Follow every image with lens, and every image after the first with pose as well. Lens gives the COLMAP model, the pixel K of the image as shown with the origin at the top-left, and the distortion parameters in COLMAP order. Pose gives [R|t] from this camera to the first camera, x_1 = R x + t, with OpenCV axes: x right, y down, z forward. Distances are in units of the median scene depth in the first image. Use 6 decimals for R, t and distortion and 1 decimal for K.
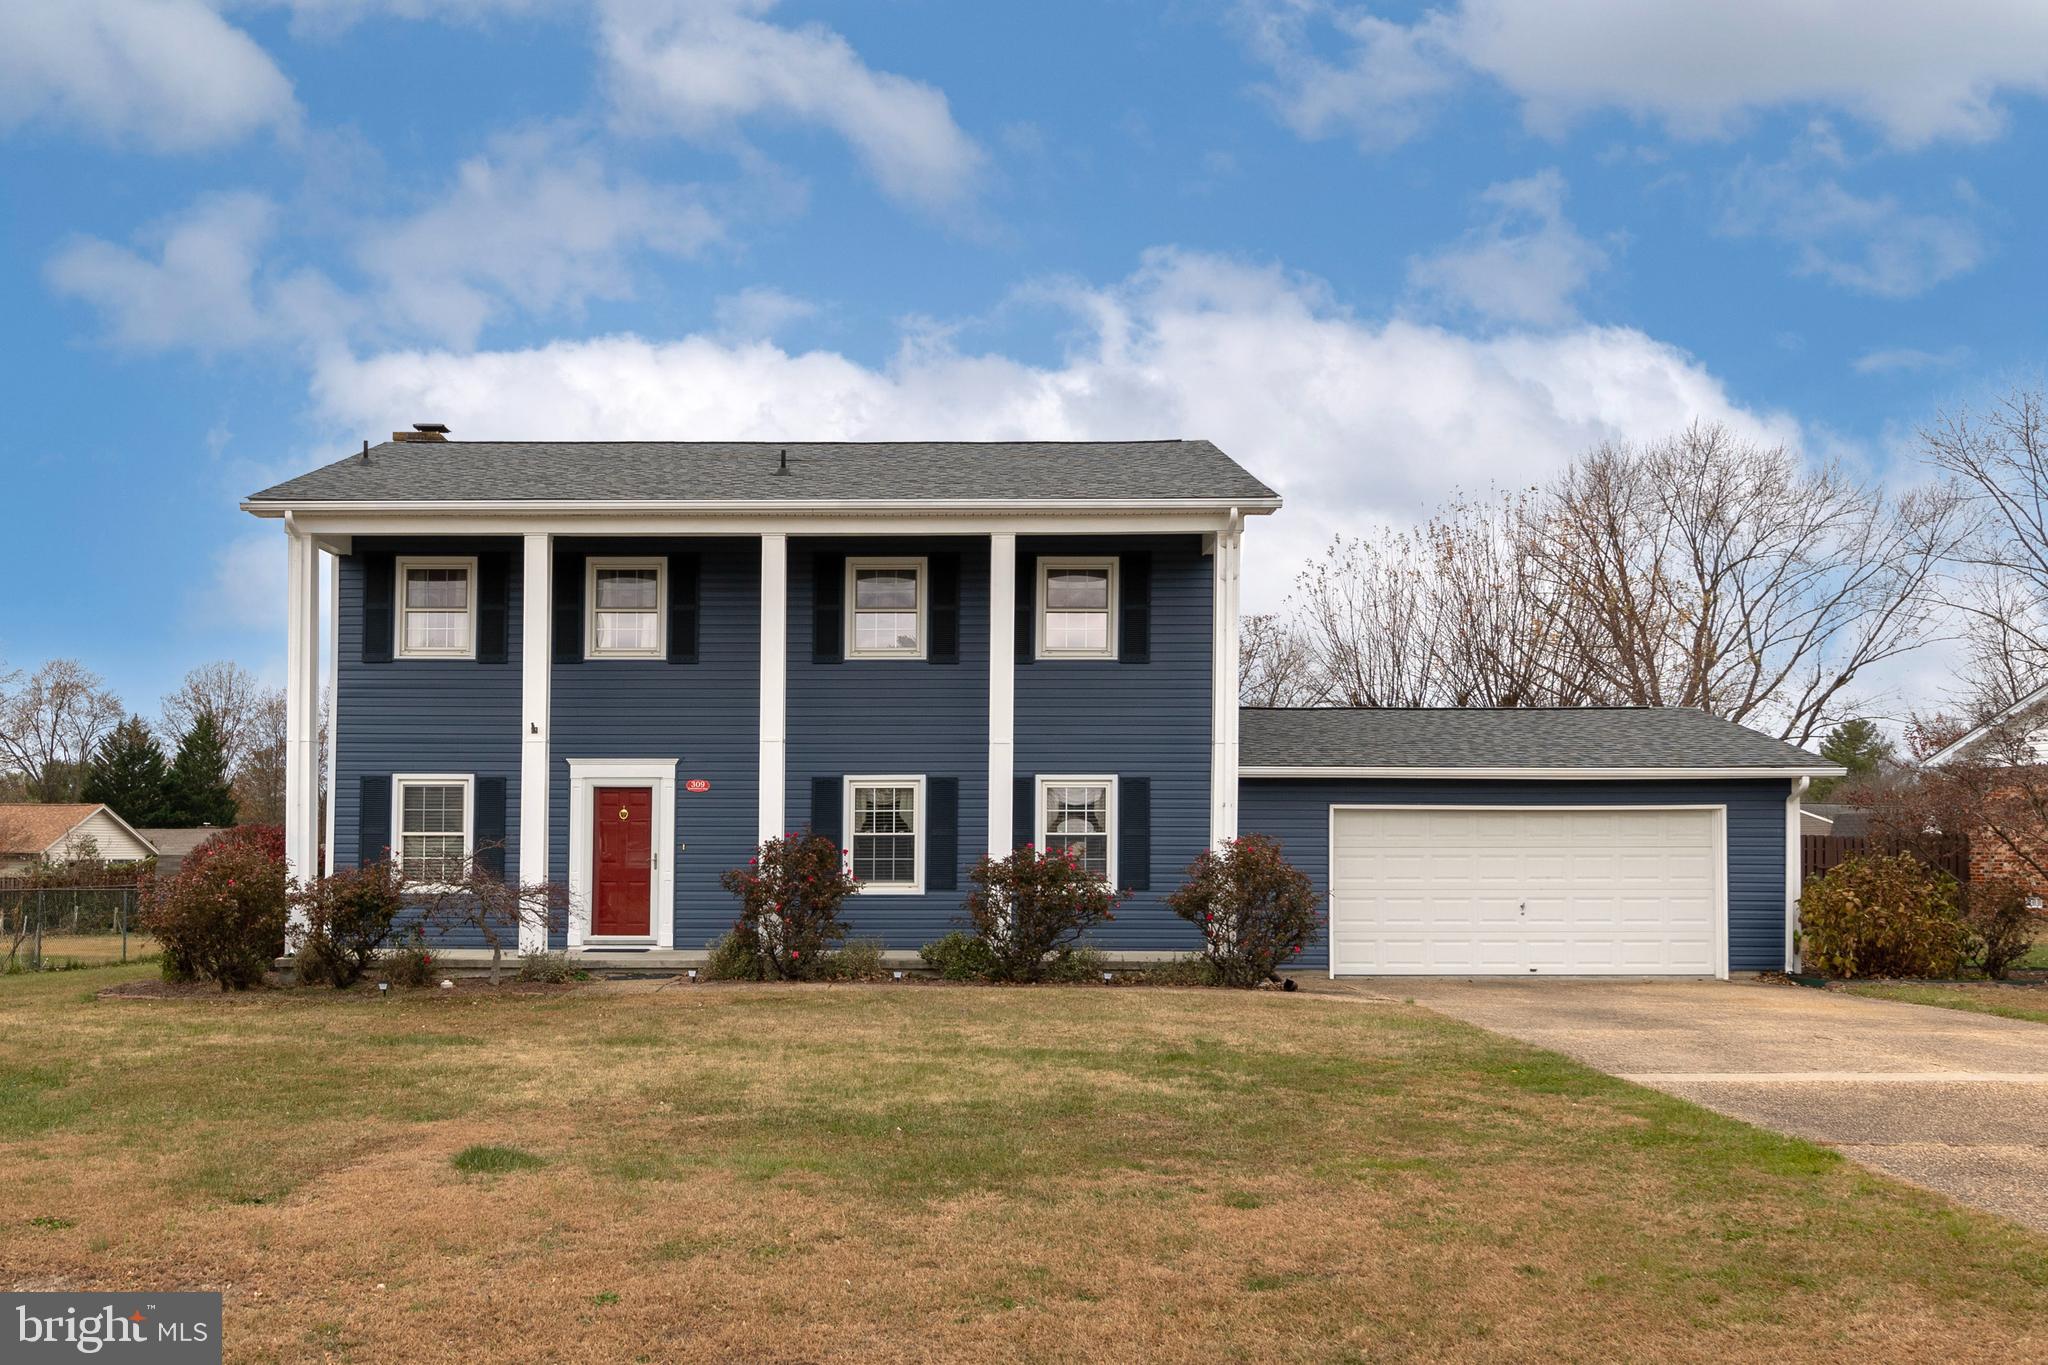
lens RADIAL K [[1382.7, 0, 1024.0], [0, 1382.7, 690.9], [0, 0, 1]] dist [-0.005576, -0.001589]
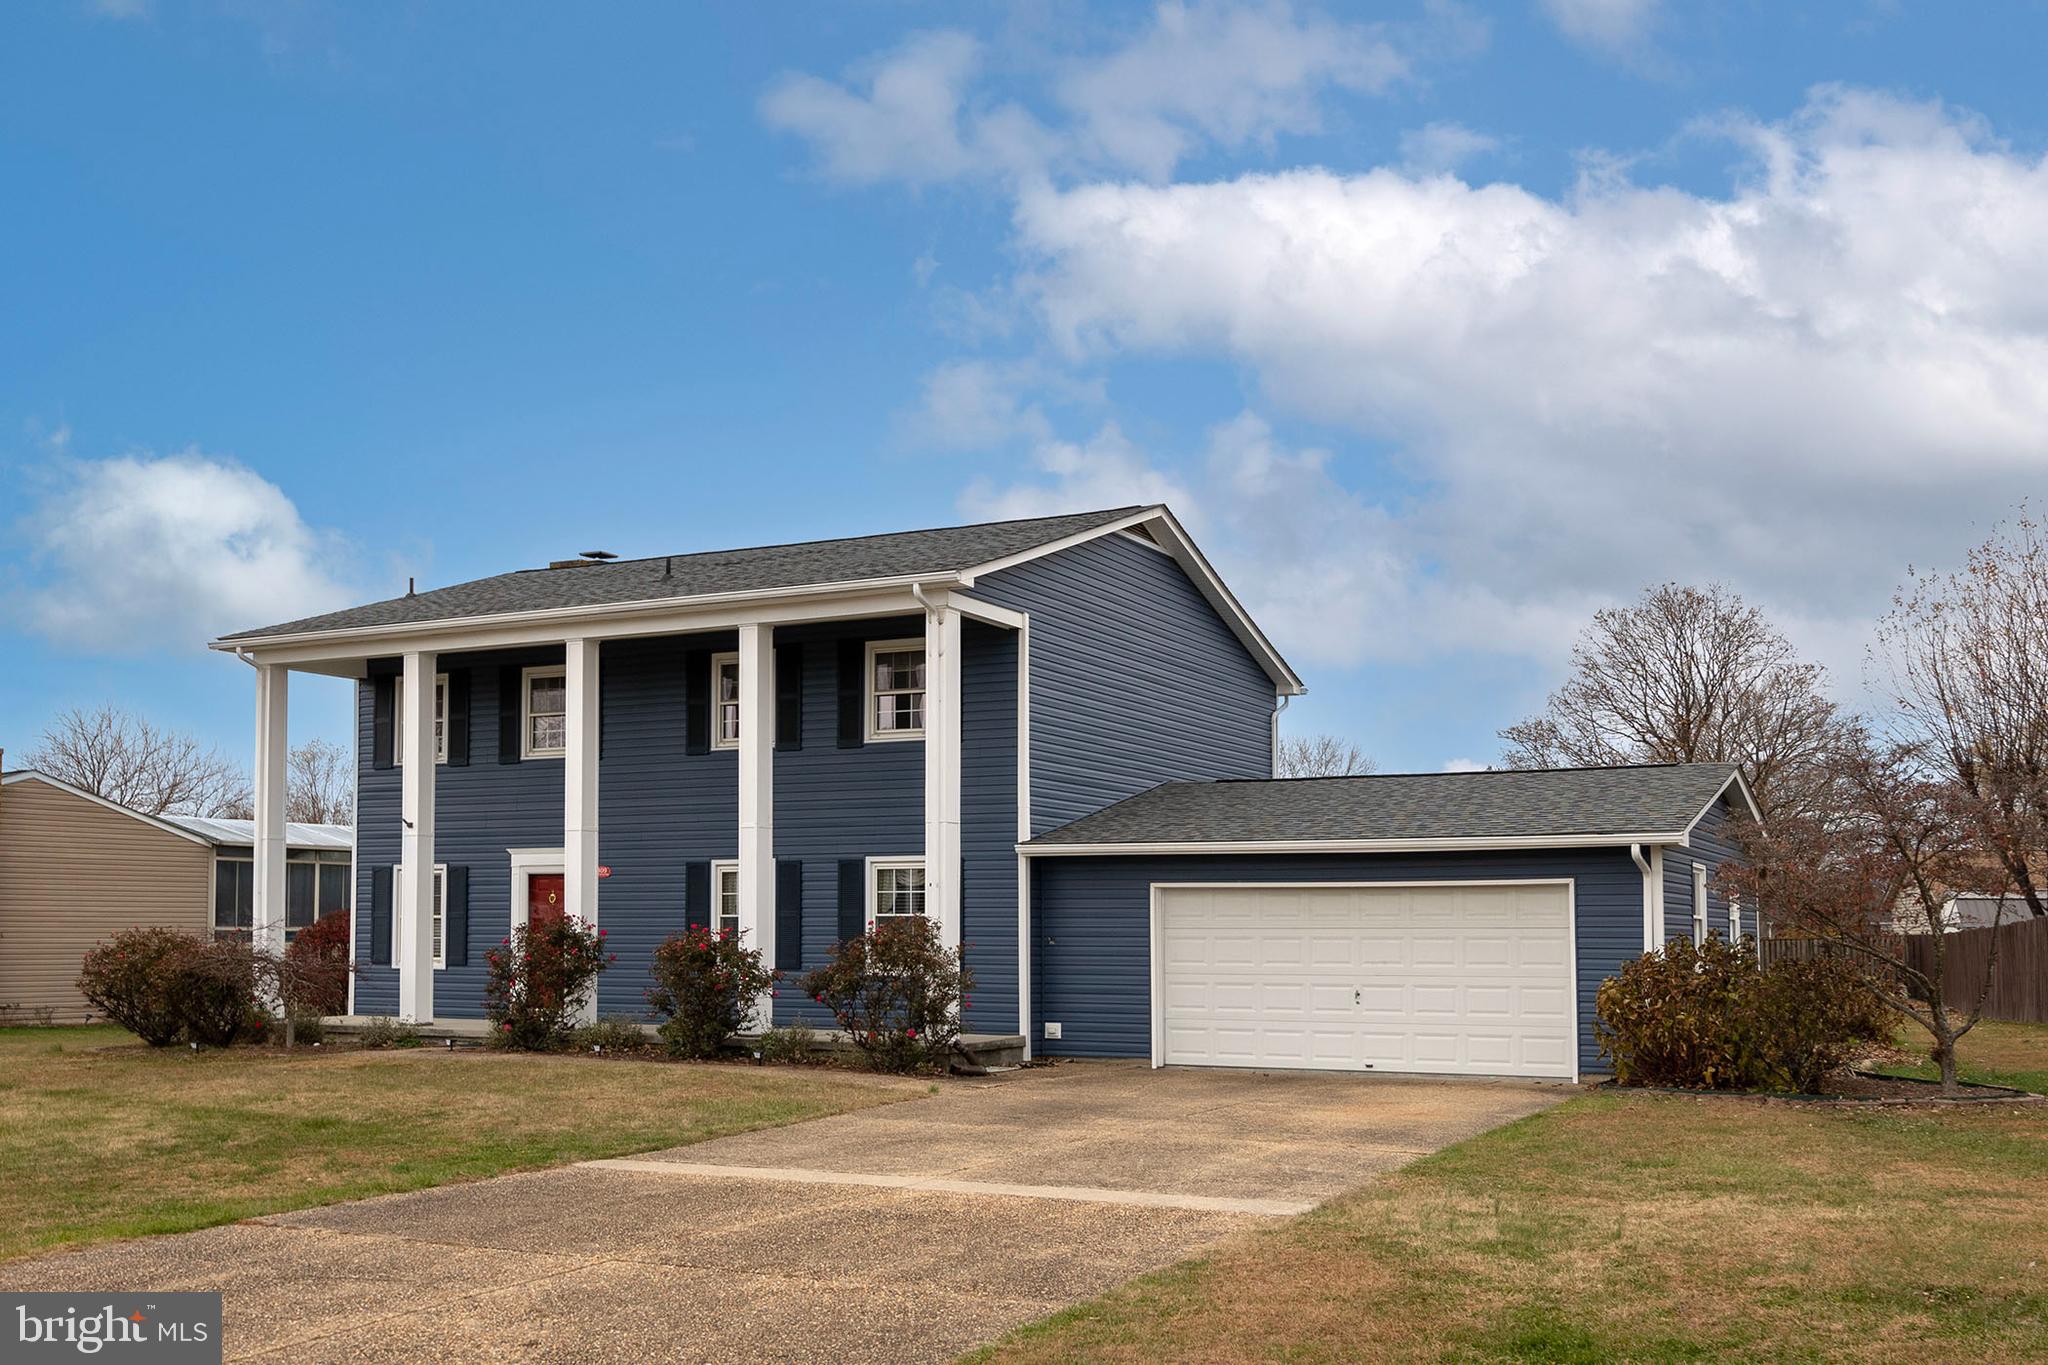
lens RADIAL K [[1490.2, 0, 1024.1], [0, 1490.2, 680.2], [0, 0, 1]] dist [-0.001127, 0.000476]
pose [[0.943536, -0.054645, -0.326732, 0.487123], [0.037287, 0.997552, -0.059159, 0.000252], [0.329165, 0.043636, 0.943264, -0.003505]]
